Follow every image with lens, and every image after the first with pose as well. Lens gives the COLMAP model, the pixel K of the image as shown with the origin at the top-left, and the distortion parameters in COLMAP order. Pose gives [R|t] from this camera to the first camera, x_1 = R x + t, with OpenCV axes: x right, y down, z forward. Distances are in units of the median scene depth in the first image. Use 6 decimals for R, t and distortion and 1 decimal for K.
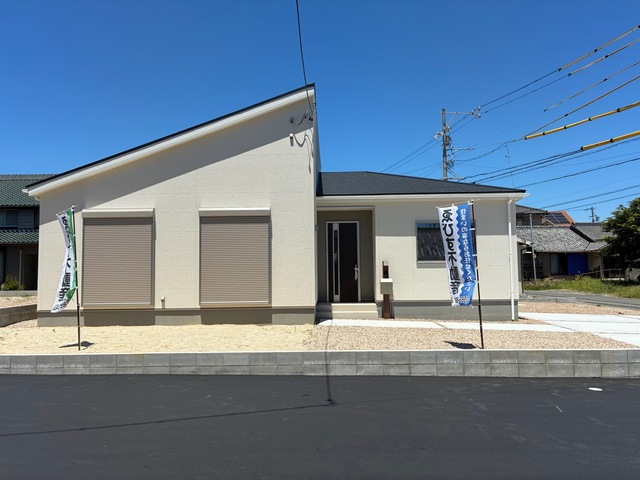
lens RADIAL K [[485.8, 0, 320.0], [0, 485.8, 240.0], [0, 0, 1]] dist [0.053003, -0.069242]
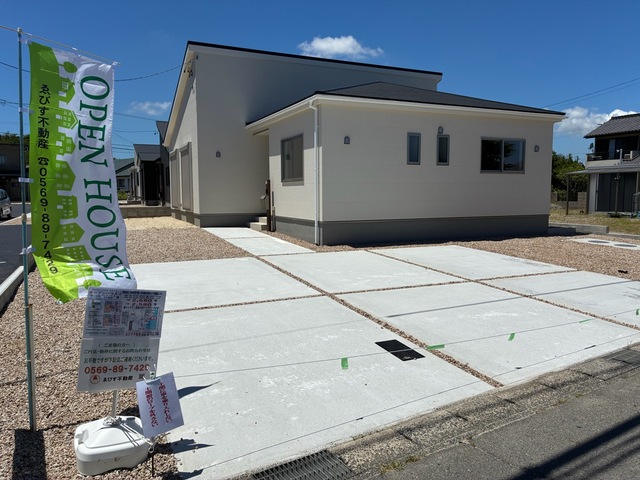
lens RADIAL K [[485.8, 0, 320.0], [0, 485.8, 240.0], [0, 0, 1]] dist [0.053003, -0.069242]
pose [[0.445303, 0.097481, -0.890058, 1.187139], [0.049963, 0.989802, 0.133402, 0.037452], [0.893985, -0.103874, 0.435892, 0.610519]]
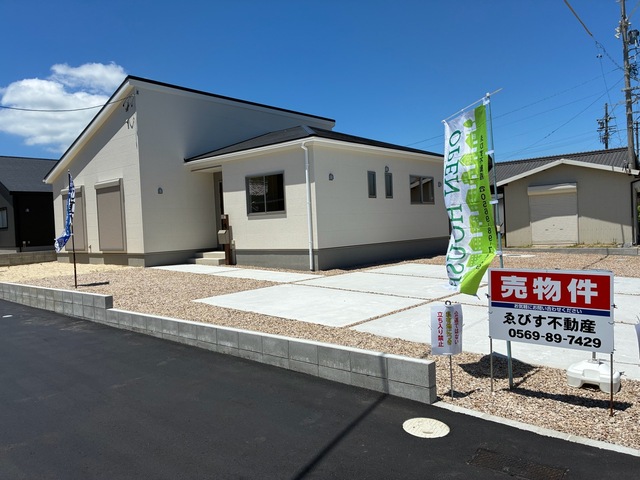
lens RADIAL K [[485.8, 0, 320.0], [0, 485.8, 240.0], [0, 0, 1]] dist [0.053003, -0.069242]
pose [[0.778774, -0.001507, -0.627303, 1.017984], [0.070726, 0.993832, 0.085416, 0.020763], [0.623305, -0.110886, 0.774077, 0.253567]]
